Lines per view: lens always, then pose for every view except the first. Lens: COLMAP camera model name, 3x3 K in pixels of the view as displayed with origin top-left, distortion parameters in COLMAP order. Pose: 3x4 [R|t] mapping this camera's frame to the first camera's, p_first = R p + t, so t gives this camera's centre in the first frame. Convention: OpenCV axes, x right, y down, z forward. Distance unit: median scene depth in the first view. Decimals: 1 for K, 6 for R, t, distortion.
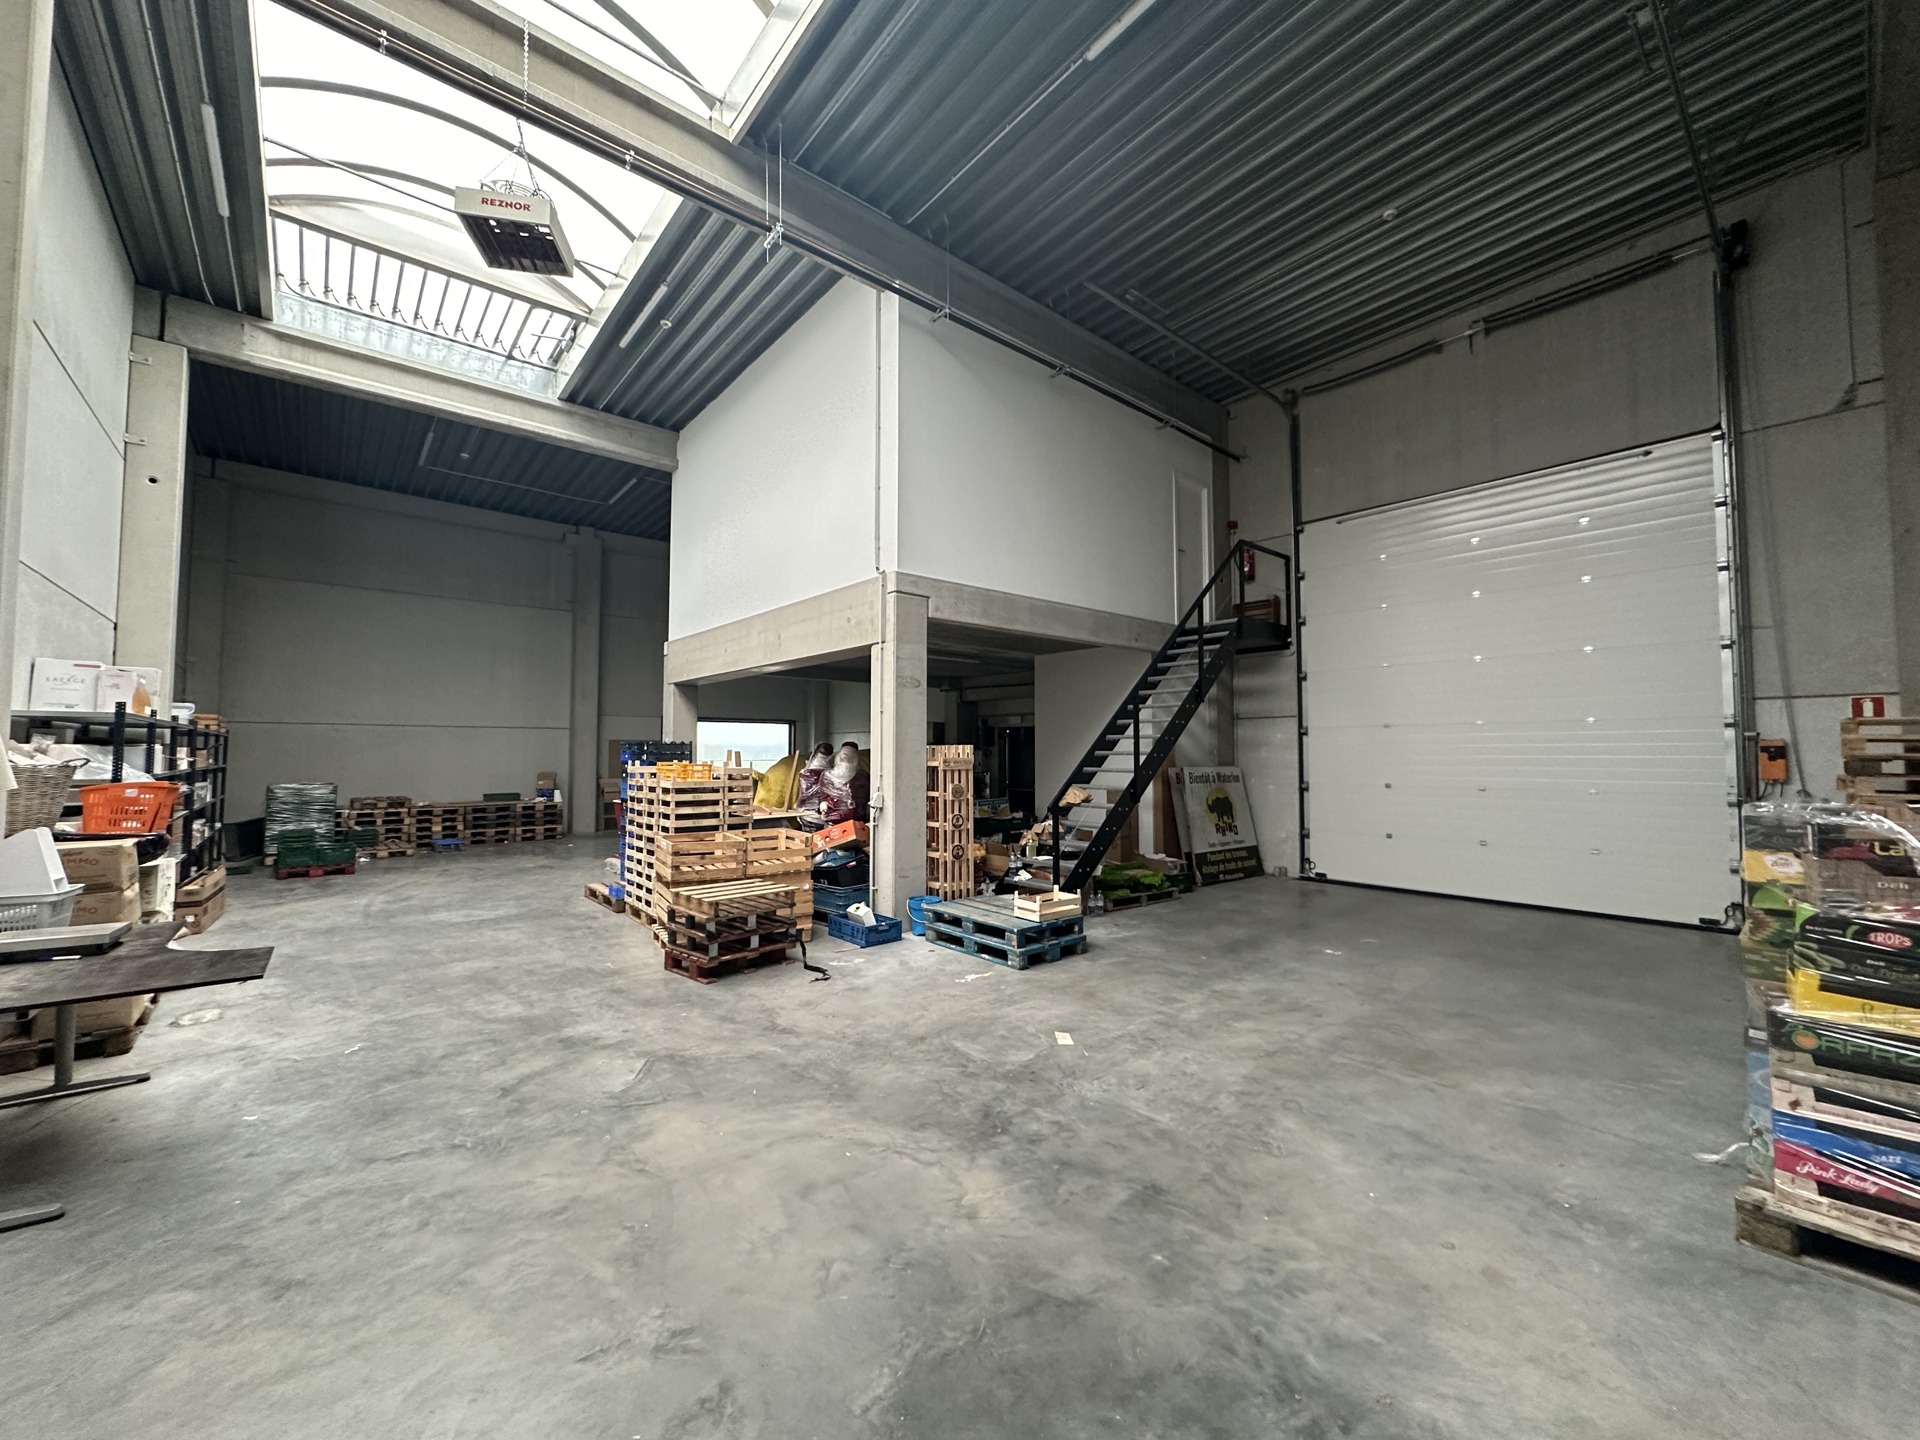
lens RADIAL K [[762.9, 0, 960.5], [0, 762.9, 723.8], [0, 0, 1]] dist [-0.001676, -0.000576]
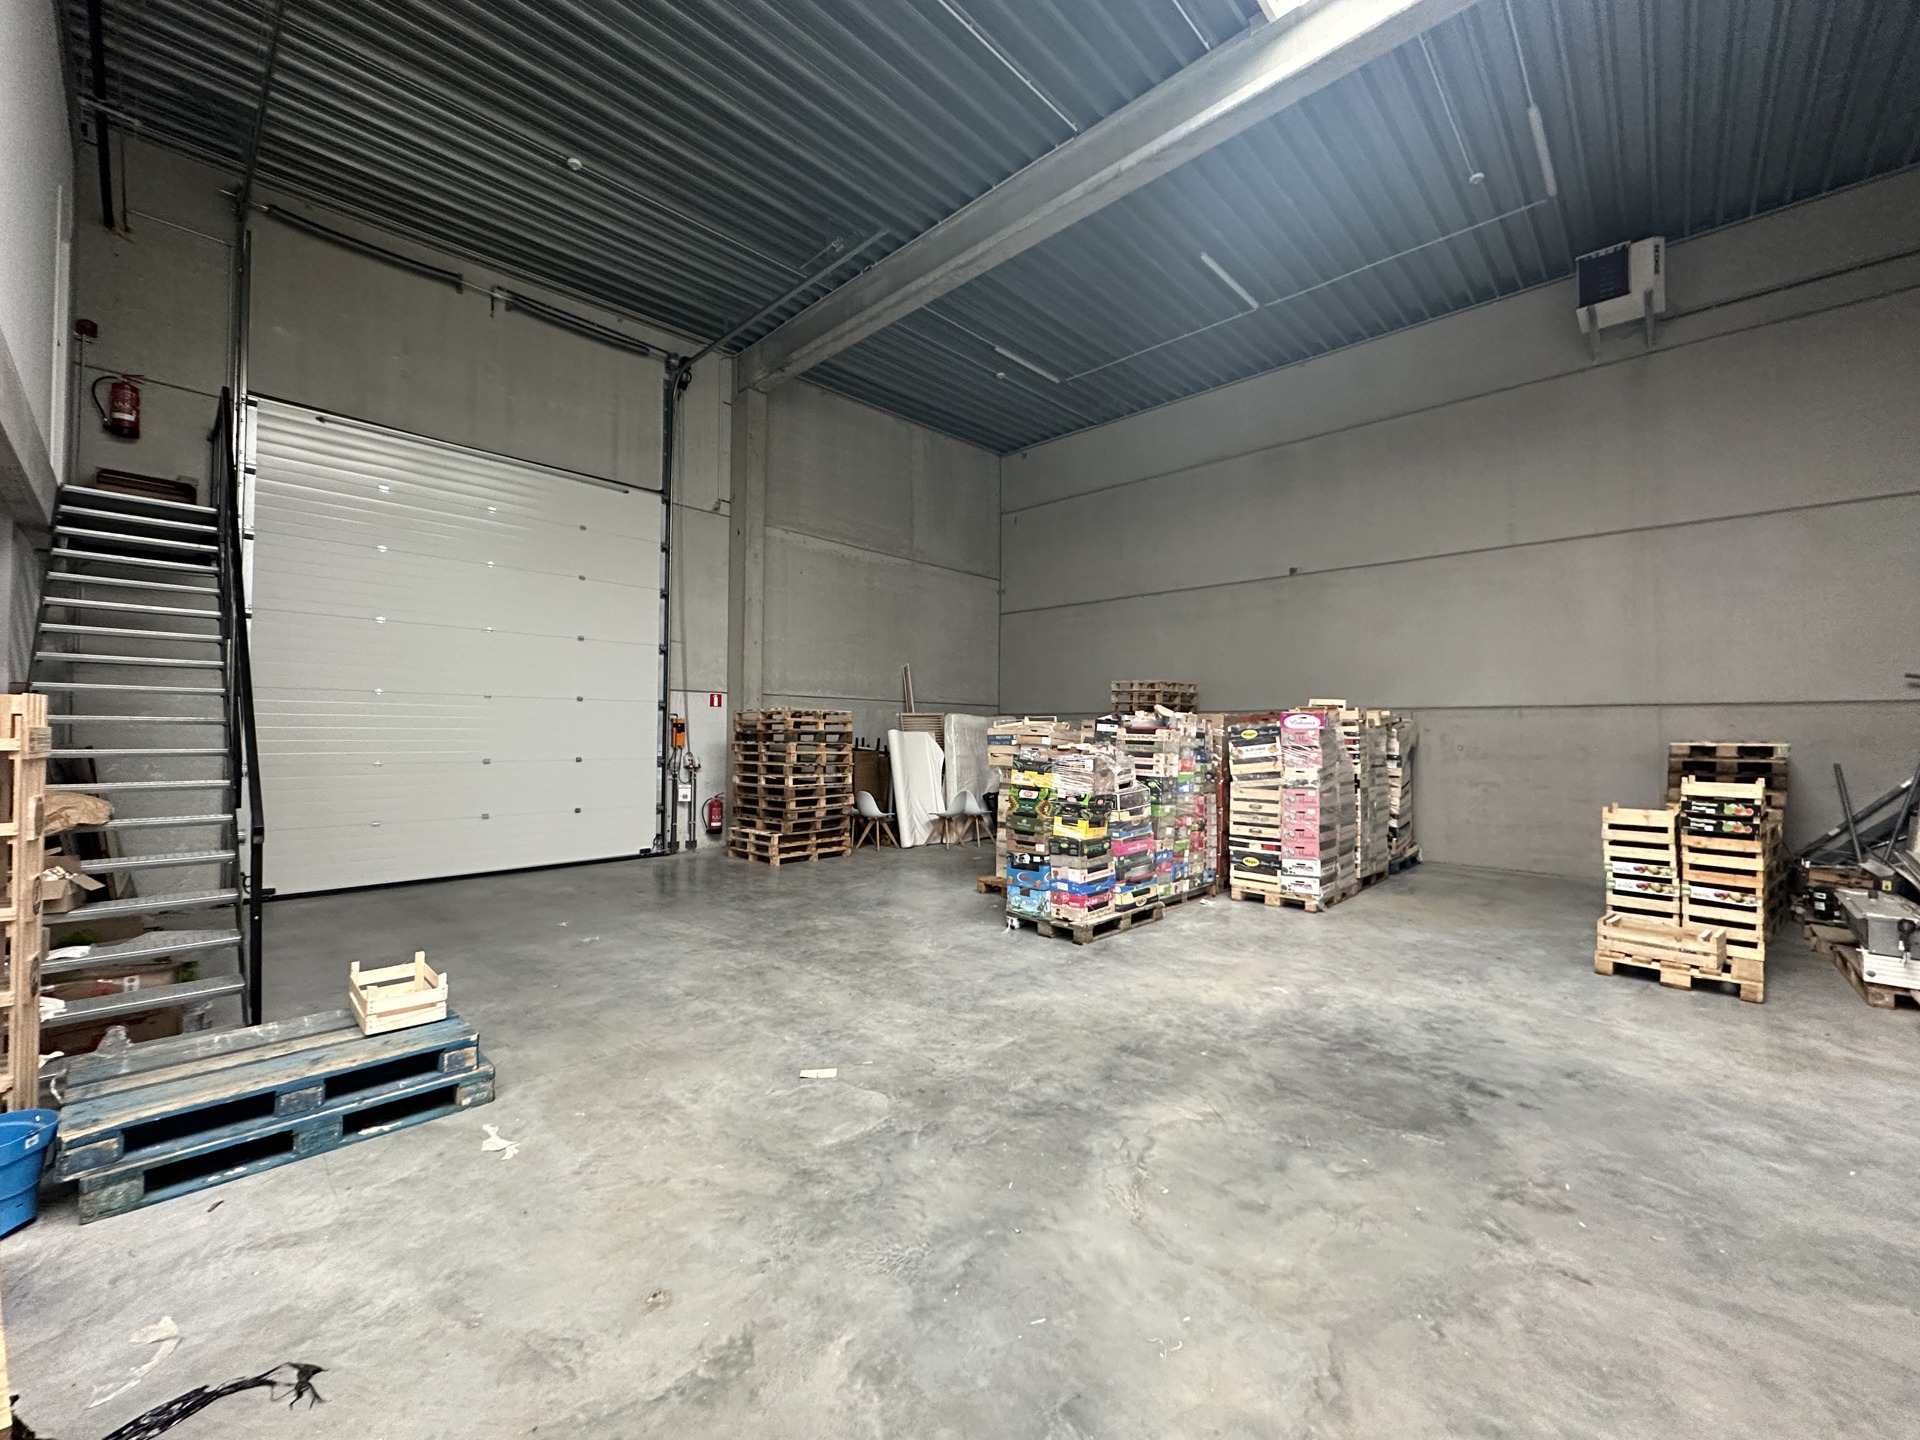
lens RADIAL K [[762.9, 0, 959.2], [0, 762.9, 716.3], [0, 0, 1]] dist [-0.001676, -0.000576]
pose [[-0.113489, 0.020841, 0.993321, -0.733092], [-0.046835, 0.998556, -0.026302, 0.048587], [-0.992435, -0.049507, -0.112349, 1.009391]]
